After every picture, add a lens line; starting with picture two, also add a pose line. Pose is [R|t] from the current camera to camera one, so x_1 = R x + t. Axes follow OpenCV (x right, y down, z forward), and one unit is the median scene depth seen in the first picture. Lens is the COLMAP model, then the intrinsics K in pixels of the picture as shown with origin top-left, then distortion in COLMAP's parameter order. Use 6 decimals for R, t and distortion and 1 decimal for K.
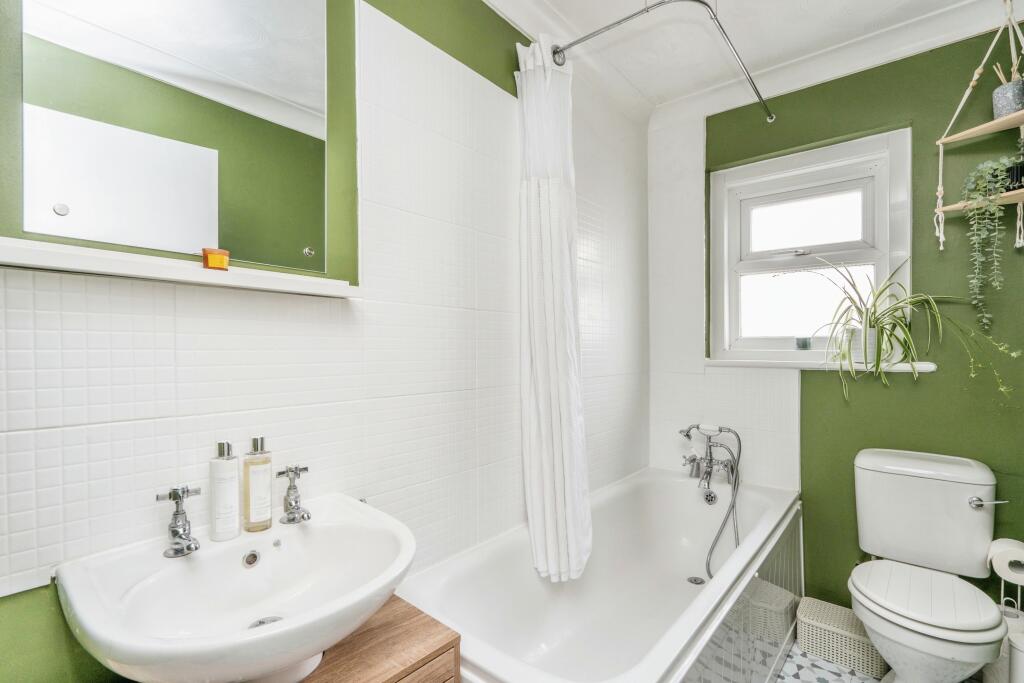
lens RADIAL K [[469.2, 0, 514.2], [0, 469.2, 345.4], [0, 0, 1]] dist [-0.005414, 0.001207]
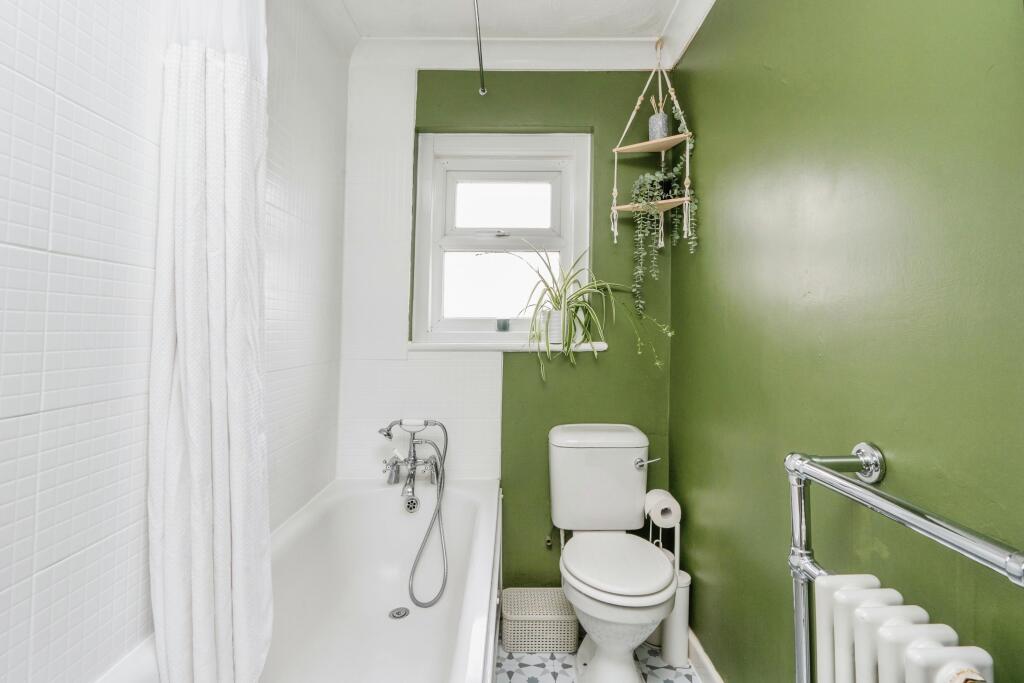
lens RADIAL K [[469.2, 0, 503.8], [0, 469.2, 301.9], [0, 0, 1]] dist [-0.005414, 0.001207]
pose [[0.762134, 0.039722, 0.646200, -0.027761], [-0.001823, 0.998244, -0.059212, 0.006371], [-0.647417, 0.043950, 0.760868, 0.274068]]
